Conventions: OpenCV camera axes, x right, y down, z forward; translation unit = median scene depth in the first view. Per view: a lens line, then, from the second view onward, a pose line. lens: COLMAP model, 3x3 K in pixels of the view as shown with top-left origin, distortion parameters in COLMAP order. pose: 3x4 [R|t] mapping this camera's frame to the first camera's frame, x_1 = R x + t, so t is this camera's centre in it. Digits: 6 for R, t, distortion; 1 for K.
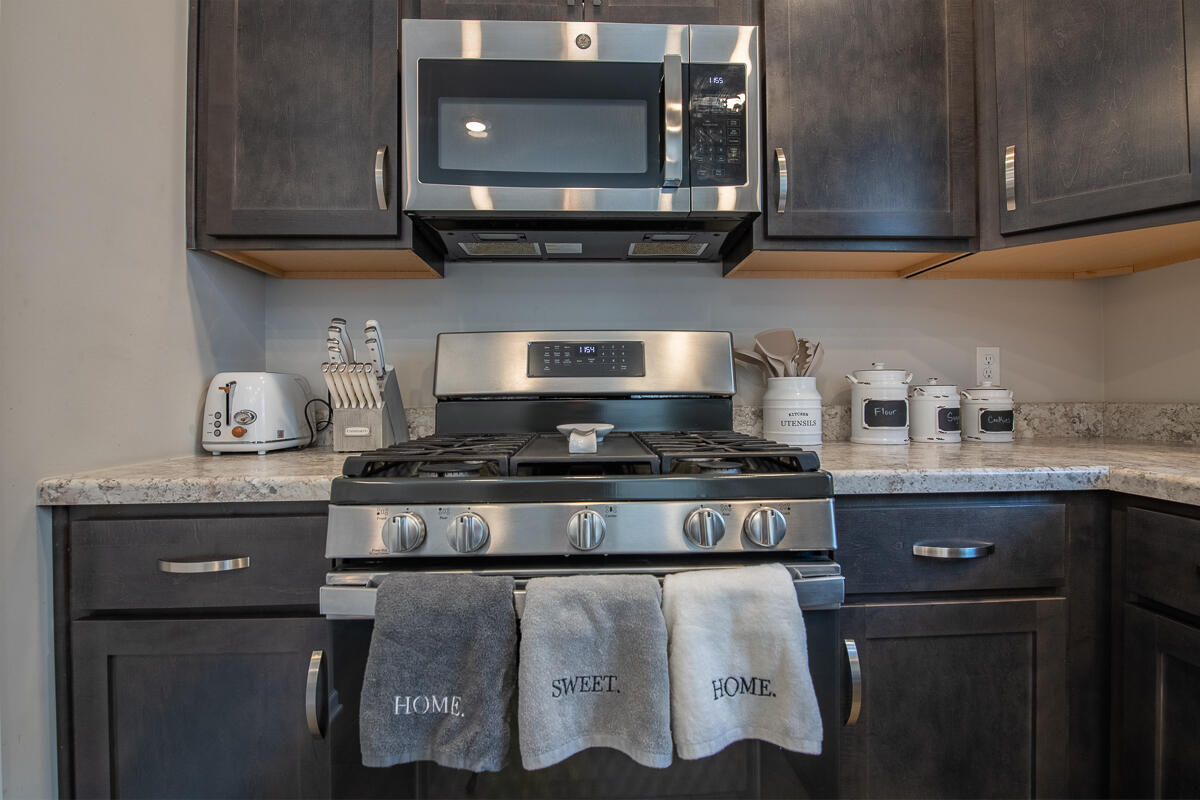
lens RADIAL K [[548.8, 0, 607.3], [0, 548.8, 392.6], [0, 0, 1]] dist [-0.011685, -0.002414]
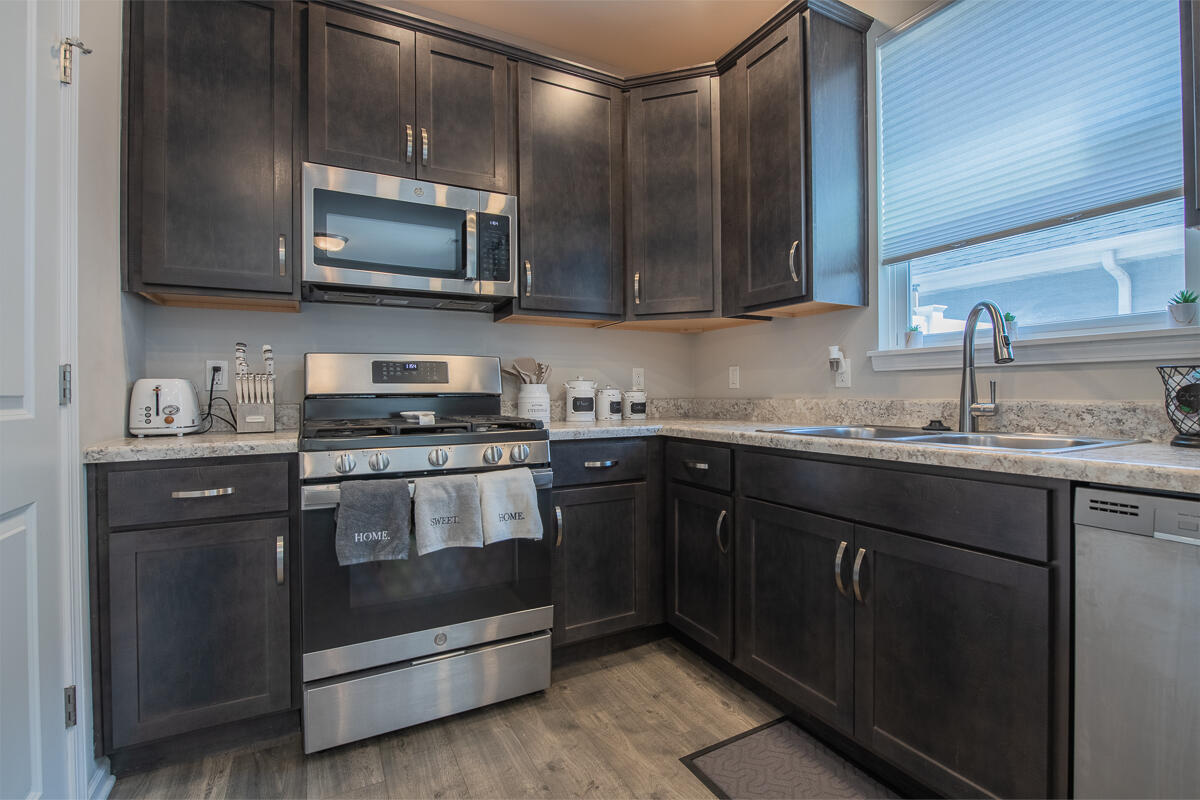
lens RADIAL K [[548.8, 0, 607.4], [0, 548.8, 393.4], [0, 0, 1]] dist [-0.011685, -0.002414]
pose [[0.902412, 0.000569, 0.430875, -0.253463], [-0.002139, 0.999993, 0.003159, -0.006375], [-0.430870, -0.003772, 0.902406, -0.838679]]
